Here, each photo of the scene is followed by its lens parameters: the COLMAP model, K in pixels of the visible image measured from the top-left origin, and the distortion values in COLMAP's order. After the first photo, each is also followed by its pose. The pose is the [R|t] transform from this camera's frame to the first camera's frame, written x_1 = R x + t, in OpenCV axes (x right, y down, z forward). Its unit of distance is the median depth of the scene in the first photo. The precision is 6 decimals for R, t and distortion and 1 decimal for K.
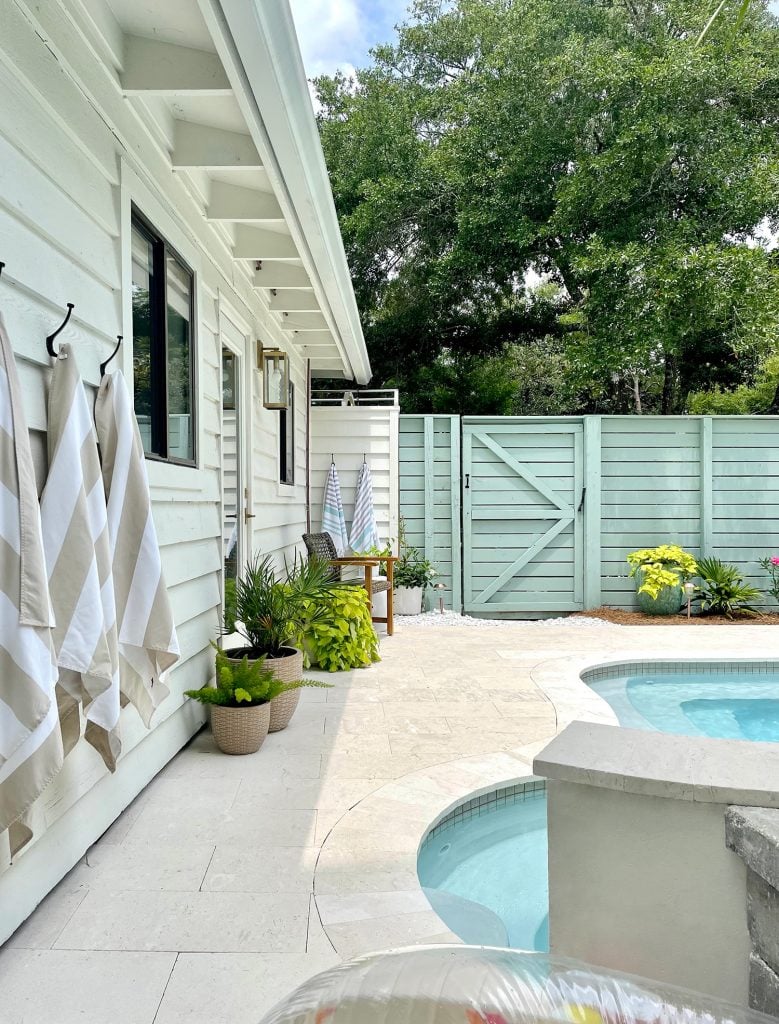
lens RADIAL K [[784.3, 0, 389.5], [0, 784.3, 512.0], [0, 0, 1]] dist [0.097640, -0.154010]
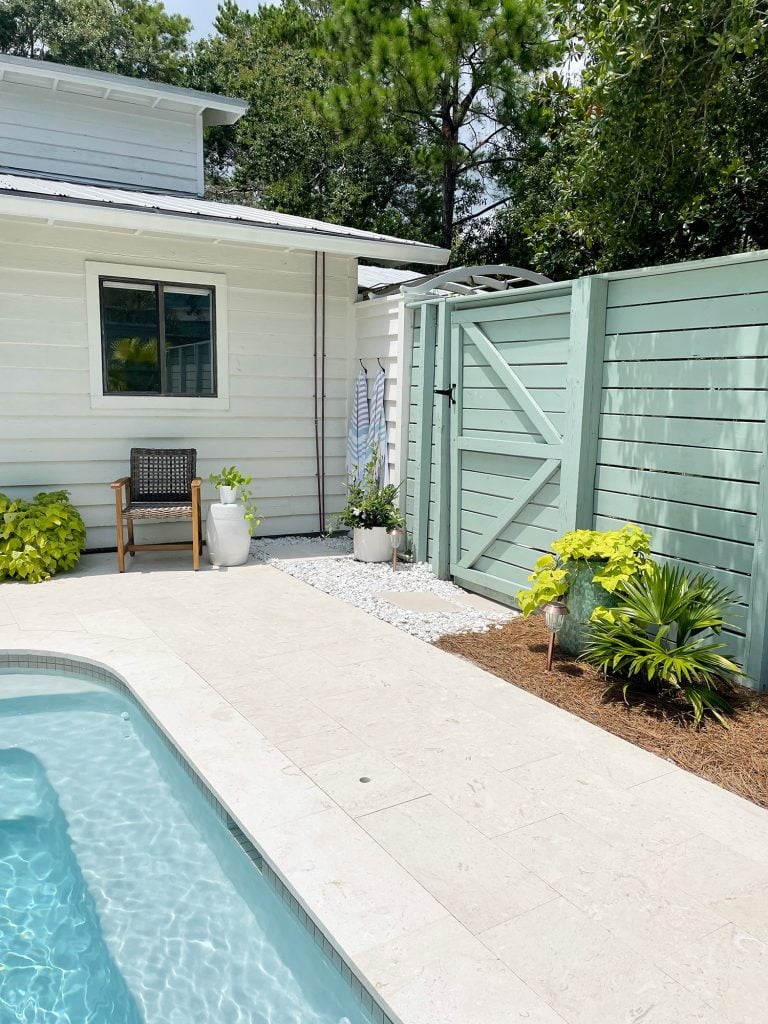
lens RADIAL K [[770.4, 0, 404.1], [0, 770.4, 519.0], [0, 0, 1]] dist [0.045311, -0.002901]
pose [[0.510985, 0.152169, -0.846014, 0.685477], [-0.029662, 0.986742, 0.159566, -0.038184], [0.859078, -0.056442, 0.508724, 0.609063]]
